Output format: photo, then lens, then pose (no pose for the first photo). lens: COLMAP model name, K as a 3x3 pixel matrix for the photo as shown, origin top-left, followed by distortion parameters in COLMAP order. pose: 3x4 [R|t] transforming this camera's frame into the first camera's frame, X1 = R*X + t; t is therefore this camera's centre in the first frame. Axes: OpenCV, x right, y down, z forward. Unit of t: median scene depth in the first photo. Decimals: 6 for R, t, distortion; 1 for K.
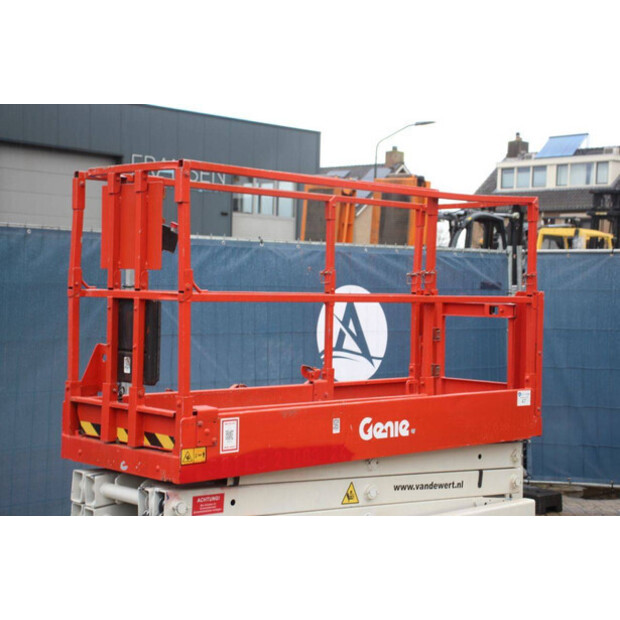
lens RADIAL K [[1156.8, 0, 310.0], [0, 1156.8, 310.0], [0, 0, 1]] dist [0.036209, 0.090604]
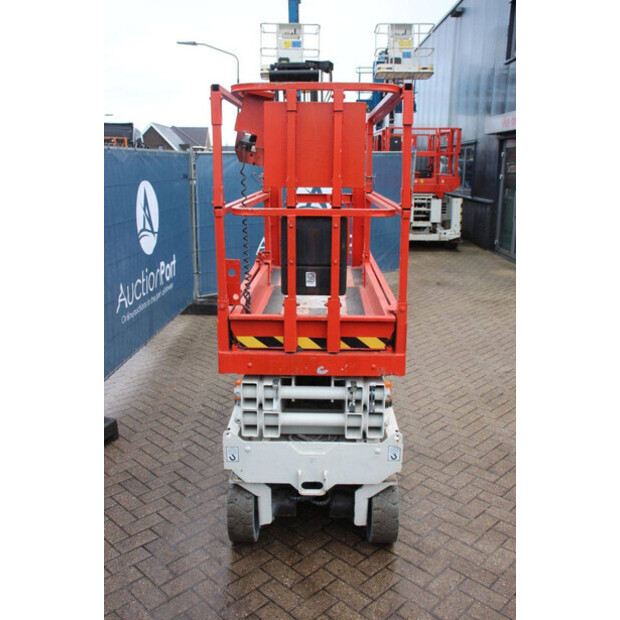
lens RADIAL K [[582.2, 0, 310.0], [0, 582.2, 310.0], [0, 0, 1]] dist [-0.018242, -0.019477]
pose [[0.717348, -0.184413, 0.671866, -0.522352], [0.027373, 0.971049, 0.237307, -0.051842], [-0.696177, -0.151841, 0.701628, 0.620478]]
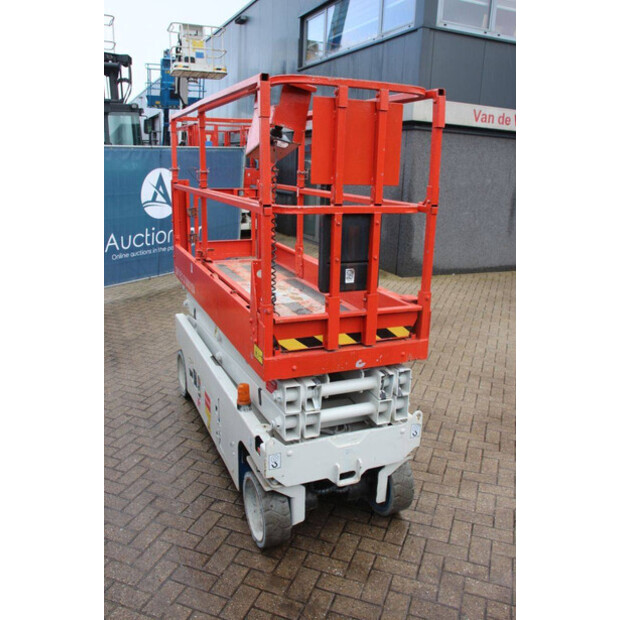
lens RADIAL K [[539.8, 0, 310.0], [0, 539.8, 310.0], [0, 0, 1]] dist [-0.061808, 0.012803]
pose [[0.369837, -0.255085, 0.893394, -0.626325], [0.004663, 0.962070, 0.272763, -0.058657], [-0.929085, -0.096712, 0.356999, 0.851327]]
